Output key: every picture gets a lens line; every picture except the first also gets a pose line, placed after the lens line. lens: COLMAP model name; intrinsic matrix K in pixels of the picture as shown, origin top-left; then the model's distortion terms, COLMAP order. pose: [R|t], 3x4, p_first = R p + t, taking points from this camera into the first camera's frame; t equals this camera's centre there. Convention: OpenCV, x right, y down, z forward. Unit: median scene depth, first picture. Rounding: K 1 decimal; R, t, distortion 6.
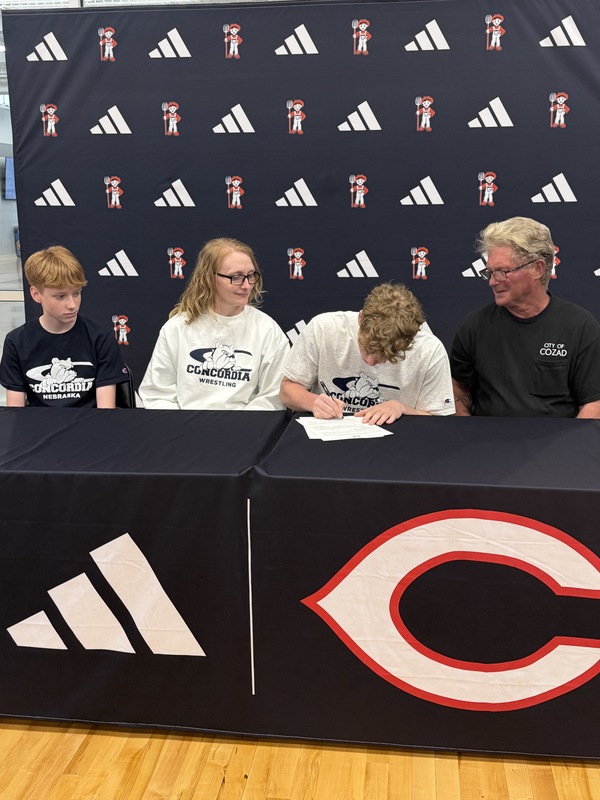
lens RADIAL K [[902.3, 0, 291.4], [0, 902.3, 394.3], [0, 0, 1]] dist [0.061524, 0.000000]
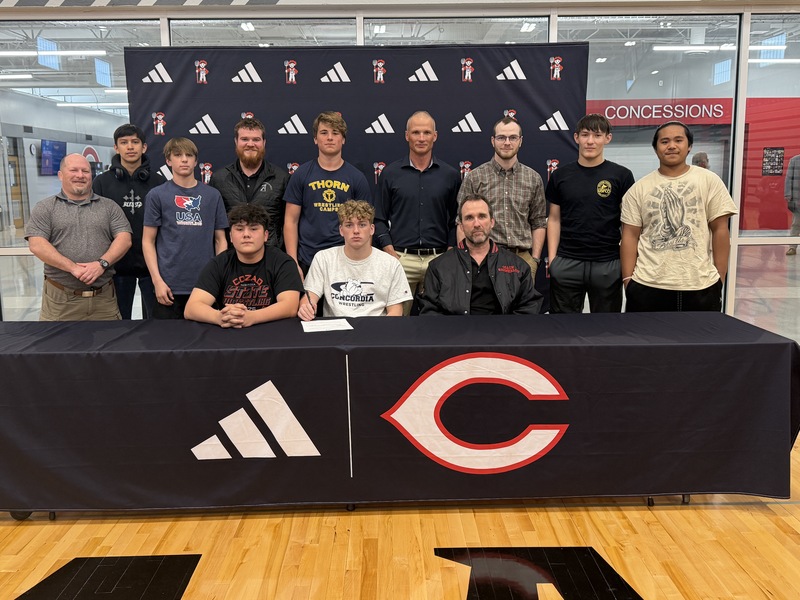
lens RADIAL K [[782.1, 0, 393.5], [0, 782.1, 280.8], [0, 0, 1]] dist [0.195624, 0.000000]
pose [[0.990189, -0.023444, 0.137757, -0.150858], [0.035648, 0.995588, -0.086798, 0.103380], [-0.135114, 0.090857, 0.986656, -0.423553]]
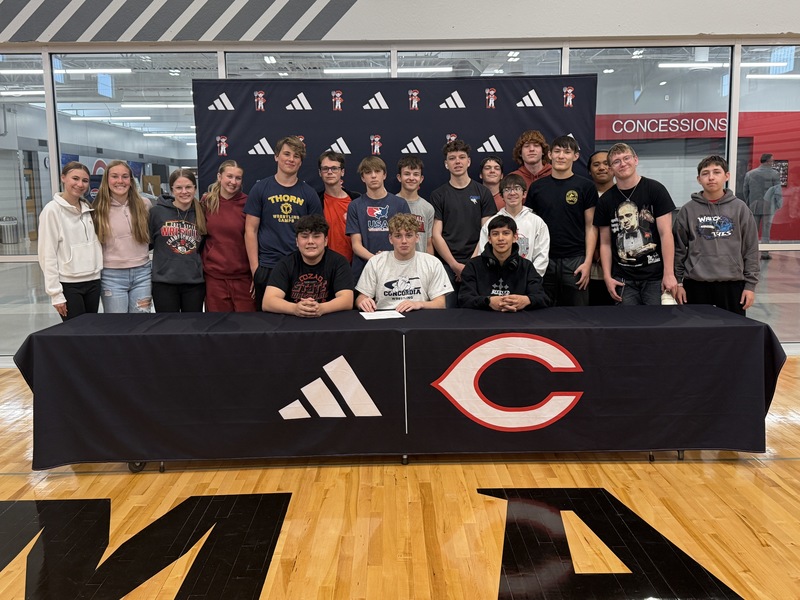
lens RADIAL K [[783.7, 0, 403.1], [0, 783.7, 271.3], [0, 0, 1]] dist [0.305952, 0.000000]
pose [[0.989702, -0.020502, 0.141664, -0.285593], [0.036658, 0.992987, -0.112397, 0.164371], [-0.138366, 0.116433, 0.983513, -0.746922]]
